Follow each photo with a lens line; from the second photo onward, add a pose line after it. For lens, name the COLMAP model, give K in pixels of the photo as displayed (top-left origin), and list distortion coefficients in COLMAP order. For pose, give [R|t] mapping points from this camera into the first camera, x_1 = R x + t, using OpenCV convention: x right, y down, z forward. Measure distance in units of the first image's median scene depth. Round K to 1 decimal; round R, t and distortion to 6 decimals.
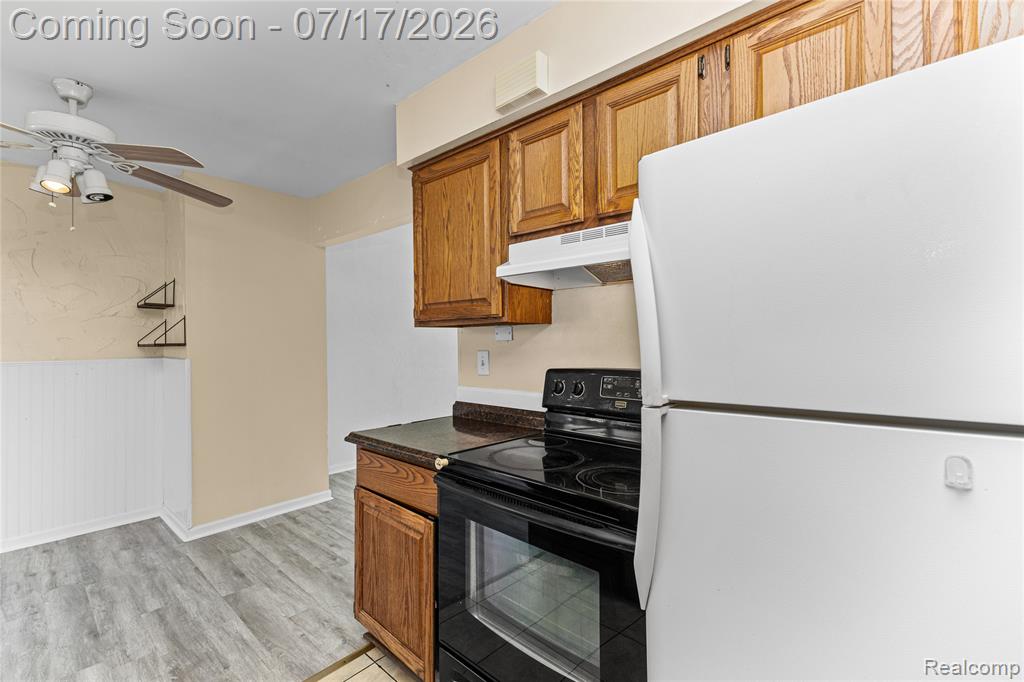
lens RADIAL K [[449.5, 0, 510.8], [0, 449.5, 337.8], [0, 0, 1]] dist [0.012174, 0.000230]
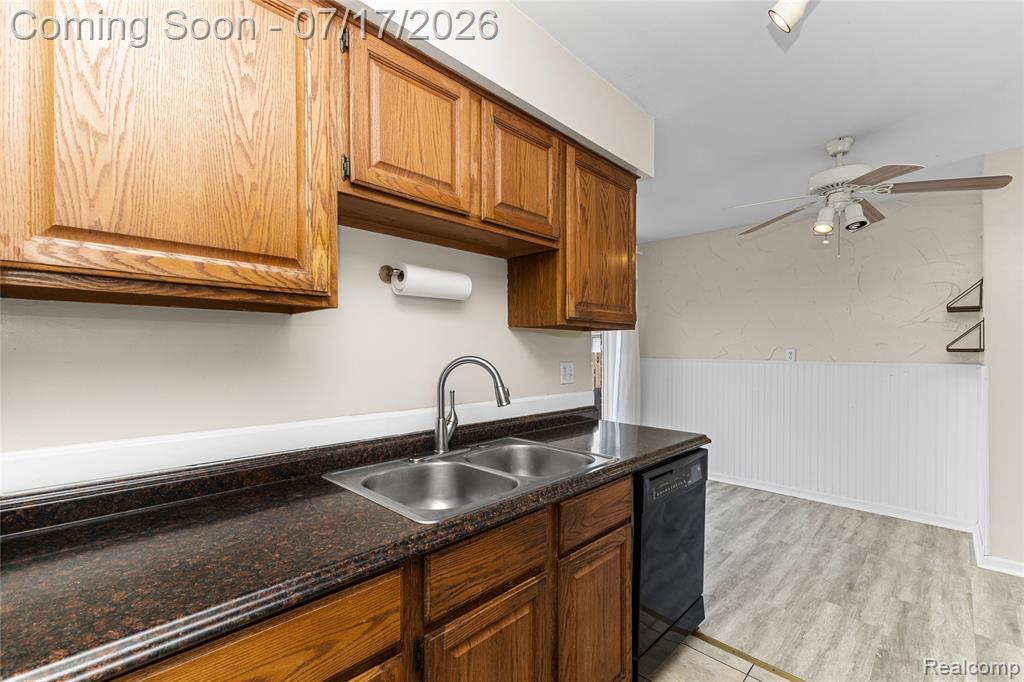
lens RADIAL K [[449.5, 0, 509.5], [0, 449.5, 347.3], [0, 0, 1]] dist [0.012174, 0.000230]
pose [[-0.037990, 0.001069, -0.999278, 0.292440], [0.010858, 0.999941, 0.000657, -0.000797], [0.999219, -0.010825, -0.037999, 0.125801]]
